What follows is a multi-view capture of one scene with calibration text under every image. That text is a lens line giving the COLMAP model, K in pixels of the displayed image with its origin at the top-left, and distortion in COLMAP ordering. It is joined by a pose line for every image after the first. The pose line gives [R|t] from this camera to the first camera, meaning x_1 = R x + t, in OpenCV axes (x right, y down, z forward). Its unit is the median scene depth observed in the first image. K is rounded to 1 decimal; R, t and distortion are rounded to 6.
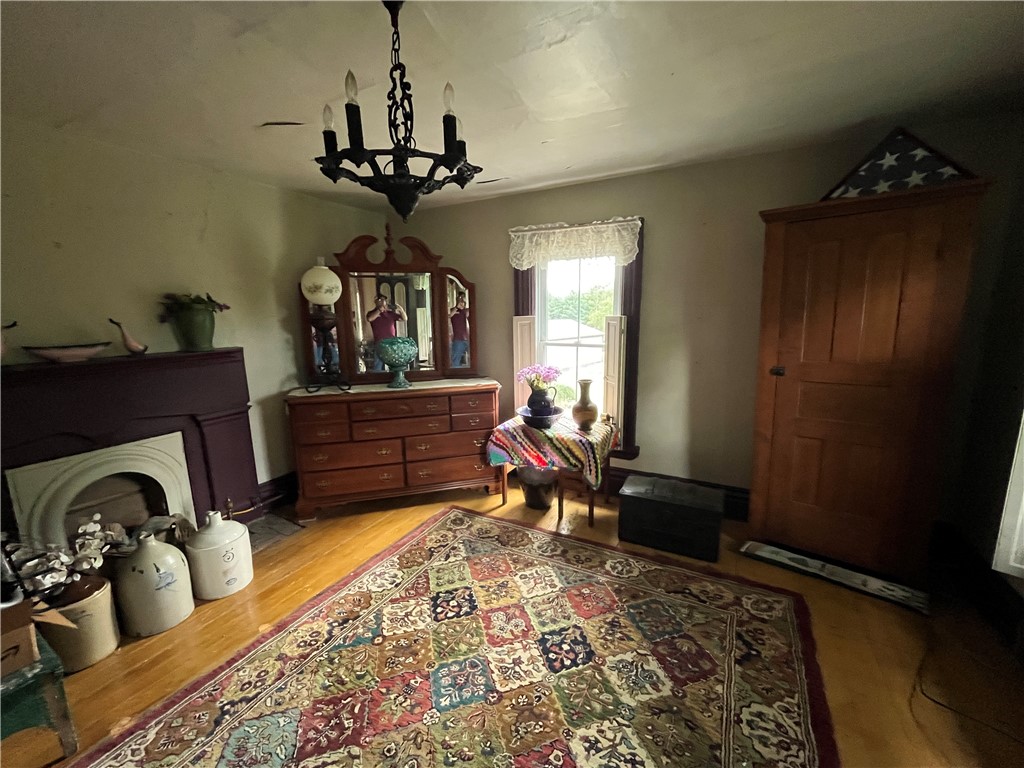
lens RADIAL K [[418.1, 0, 510.0], [0, 418.1, 380.1], [0, 0, 1]] dist [-0.000743, -0.000073]
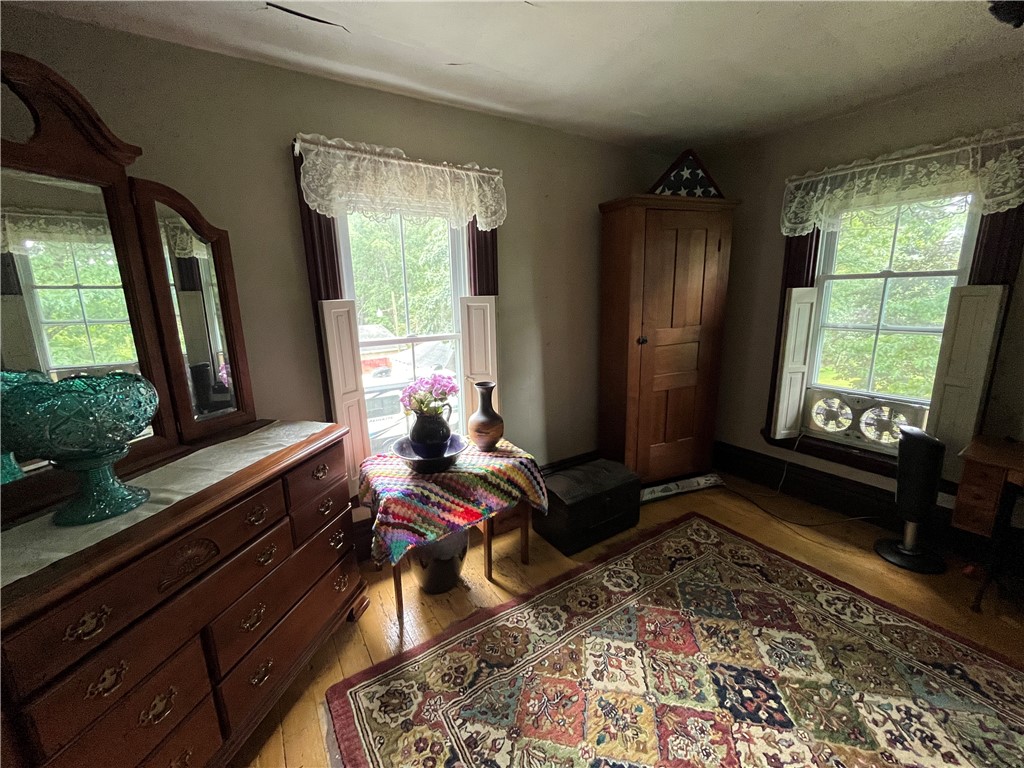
lens RADIAL K [[418.1, 0, 512.1], [0, 418.1, 382.9], [0, 0, 1]] dist [-0.000743, -0.000073]
pose [[0.476168, -0.183812, 0.859929, -0.455127], [0.162118, 0.979497, 0.119600, -0.086714], [-0.864281, 0.082460, 0.496204, 0.632559]]
